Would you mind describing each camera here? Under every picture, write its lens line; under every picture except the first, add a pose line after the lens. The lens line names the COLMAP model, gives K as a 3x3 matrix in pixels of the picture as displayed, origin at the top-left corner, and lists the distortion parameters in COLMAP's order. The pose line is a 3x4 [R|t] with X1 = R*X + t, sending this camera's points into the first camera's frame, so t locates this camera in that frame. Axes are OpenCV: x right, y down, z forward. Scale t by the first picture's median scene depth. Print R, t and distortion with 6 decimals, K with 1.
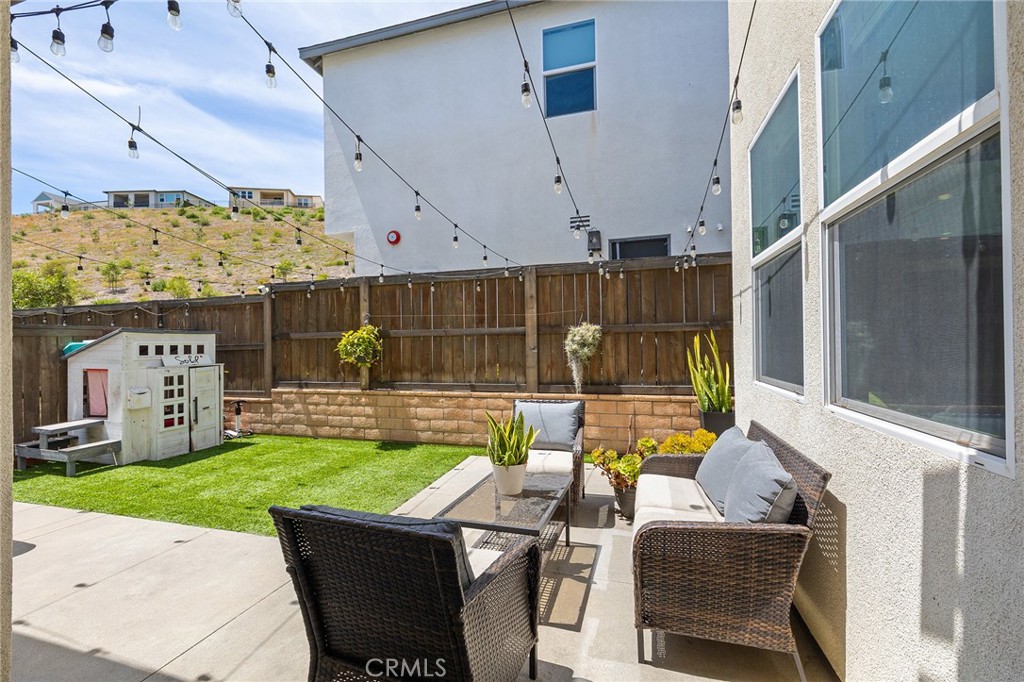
lens RADIAL K [[429.4, 0, 507.1], [0, 429.4, 340.9], [0, 0, 1]] dist [0.004067, 0.000466]
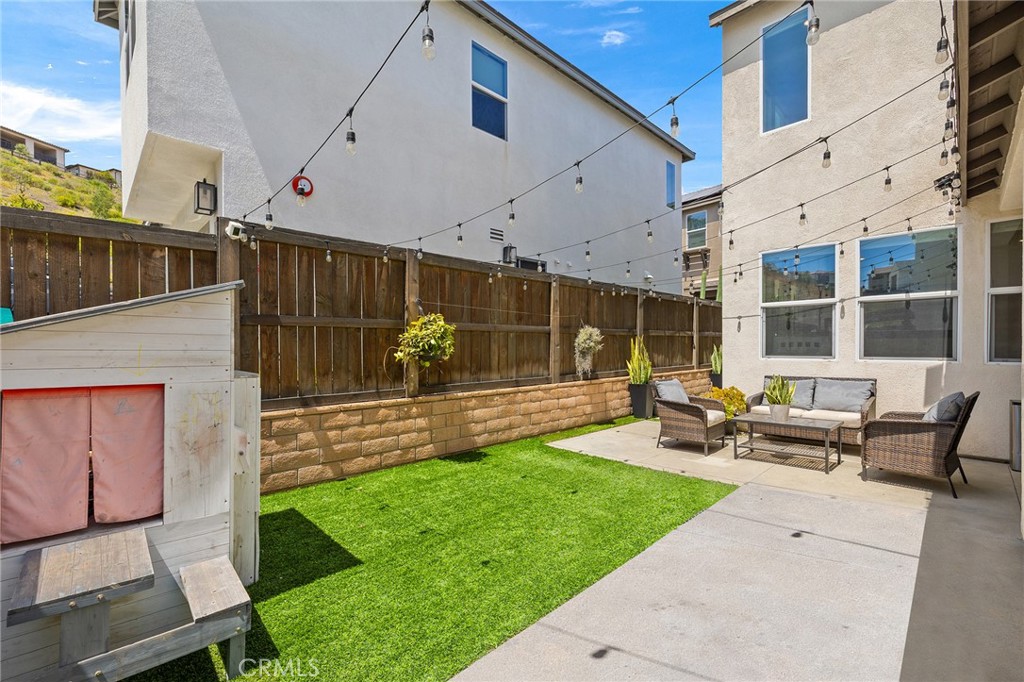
lens RADIAL K [[434.7, 0, 506.3], [0, 434.7, 352.3], [0, 0, 1]] dist [-0.002596, 0.000036]
pose [[0.499422, -0.000510, 0.866359, -0.976770], [-0.009415, 0.999938, 0.006016, 0.029259], [-0.866308, -0.011161, 0.499386, 0.497675]]
